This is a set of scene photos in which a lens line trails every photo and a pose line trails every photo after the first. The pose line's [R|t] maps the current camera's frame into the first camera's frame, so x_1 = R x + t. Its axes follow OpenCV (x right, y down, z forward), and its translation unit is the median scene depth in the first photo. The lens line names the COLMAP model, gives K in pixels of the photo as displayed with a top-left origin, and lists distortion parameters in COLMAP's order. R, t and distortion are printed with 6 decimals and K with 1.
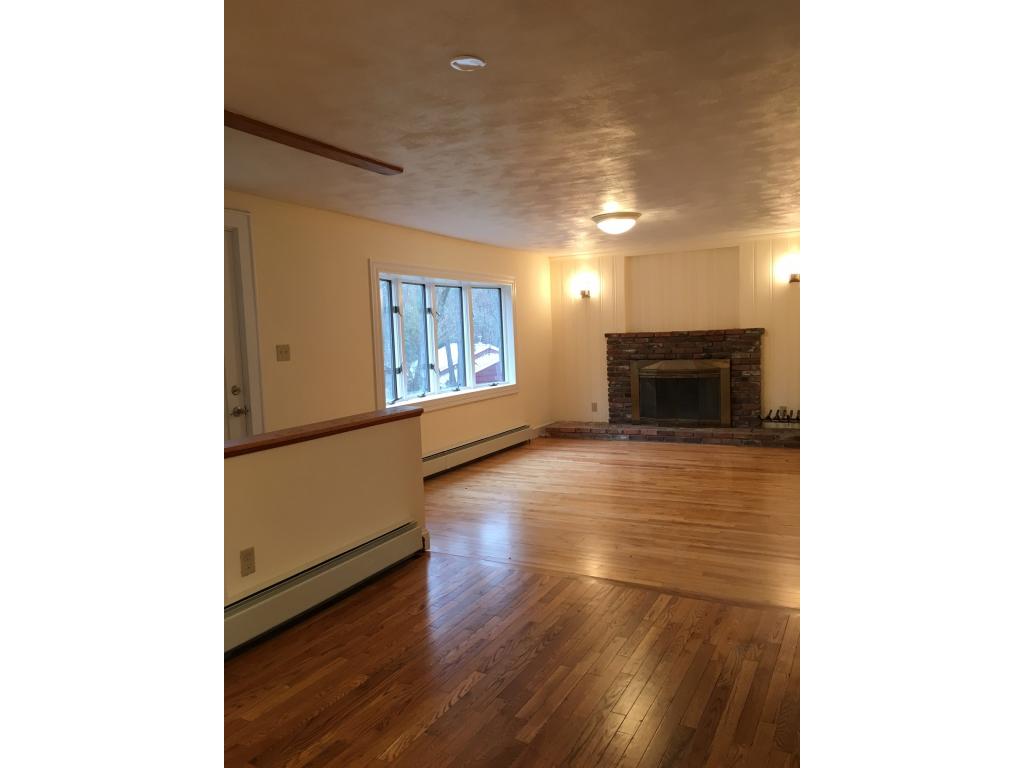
lens RADIAL K [[651.4, 0, 512.0], [0, 651.4, 384.0], [0, 0, 1]] dist [0.060699, -0.001227]
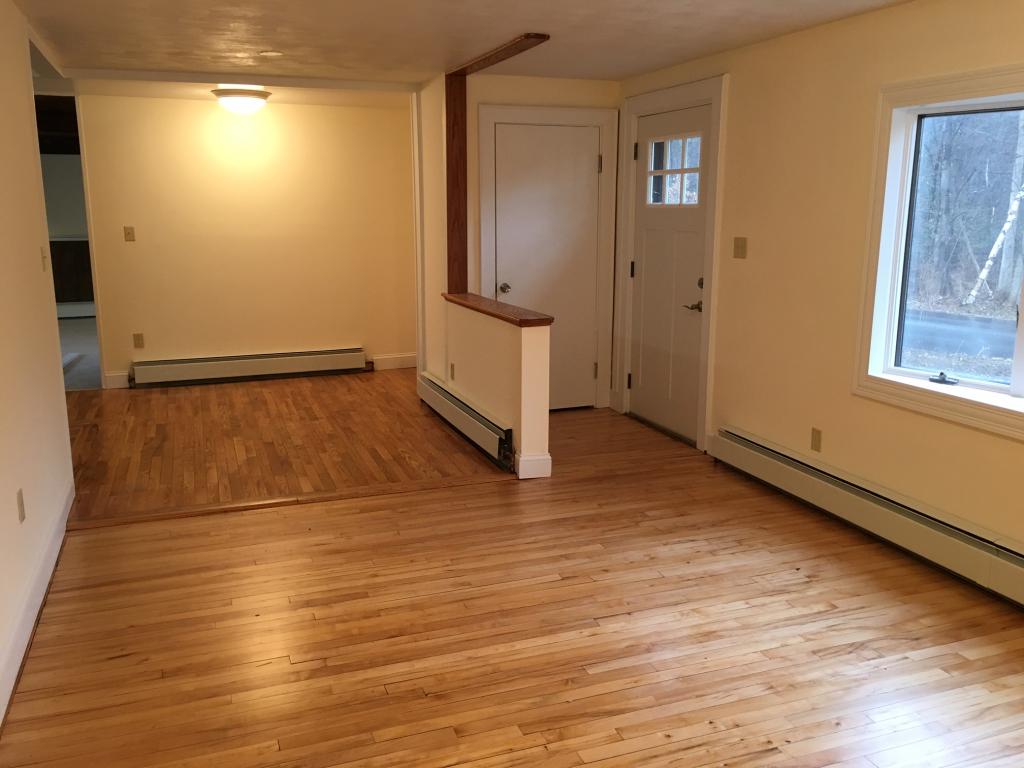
lens RADIAL K [[867.7, 0, 515.0], [0, 867.7, 379.3], [0, 0, 1]] dist [0.069236, -0.075781]
pose [[-0.653798, 0.186748, -0.733262, 0.384842], [-0.037232, 0.959952, 0.277678, -0.108860], [0.755753, 0.208846, -0.620662, 0.913454]]
